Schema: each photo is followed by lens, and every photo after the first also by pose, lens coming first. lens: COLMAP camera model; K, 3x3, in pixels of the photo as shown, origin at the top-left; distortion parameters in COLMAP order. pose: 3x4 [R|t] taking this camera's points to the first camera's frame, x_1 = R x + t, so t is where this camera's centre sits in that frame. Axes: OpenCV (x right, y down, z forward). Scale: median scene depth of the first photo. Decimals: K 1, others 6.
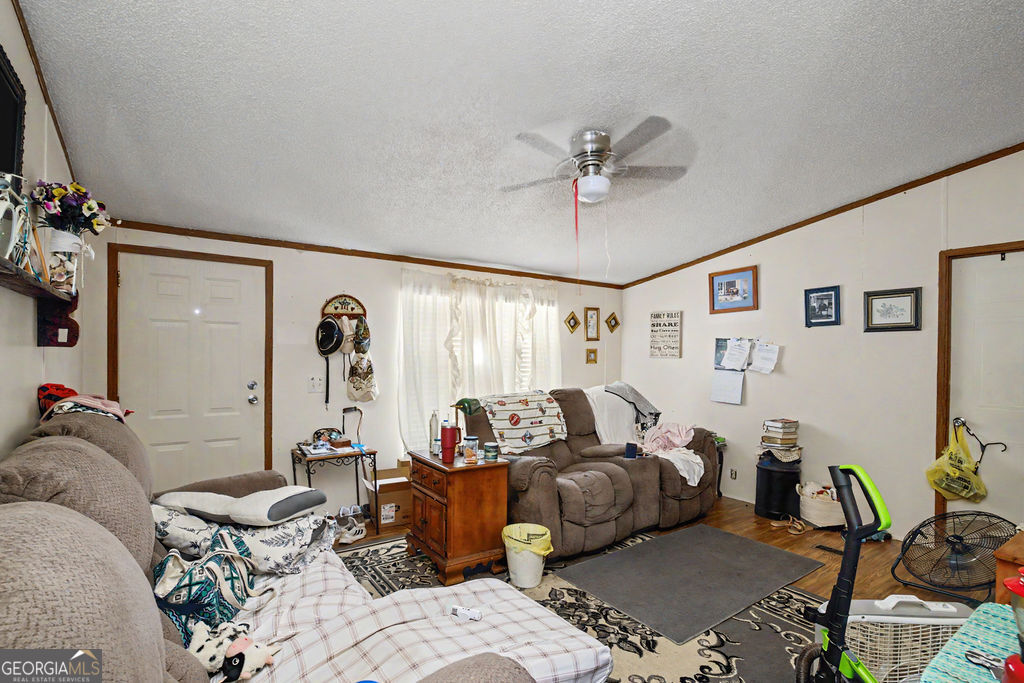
lens RADIAL K [[463.5, 0, 508.8], [0, 463.5, 347.0], [0, 0, 1]] dist [-0.039252, 0.015619]
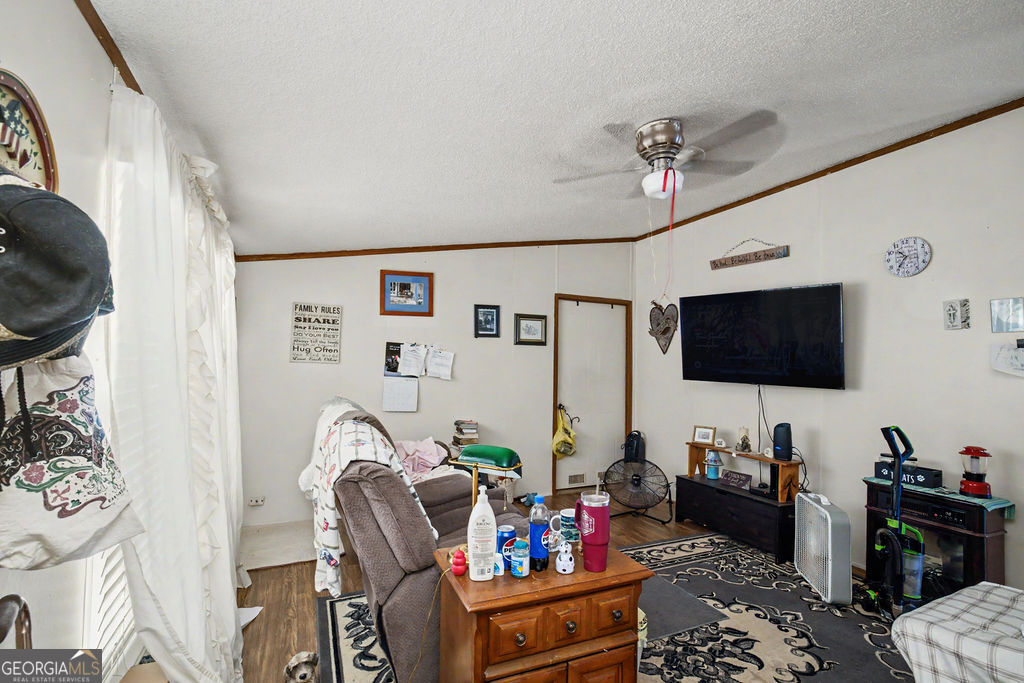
lens RADIAL K [[463.5, 0, 508.8], [0, 463.5, 347.0], [0, 0, 1]] dist [-0.039252, 0.015619]
pose [[0.213620, 0.025908, 0.976573, -0.465267], [-0.034935, 0.999211, -0.018867, -0.000516], [-0.976292, -0.030086, 0.214357, 0.676215]]
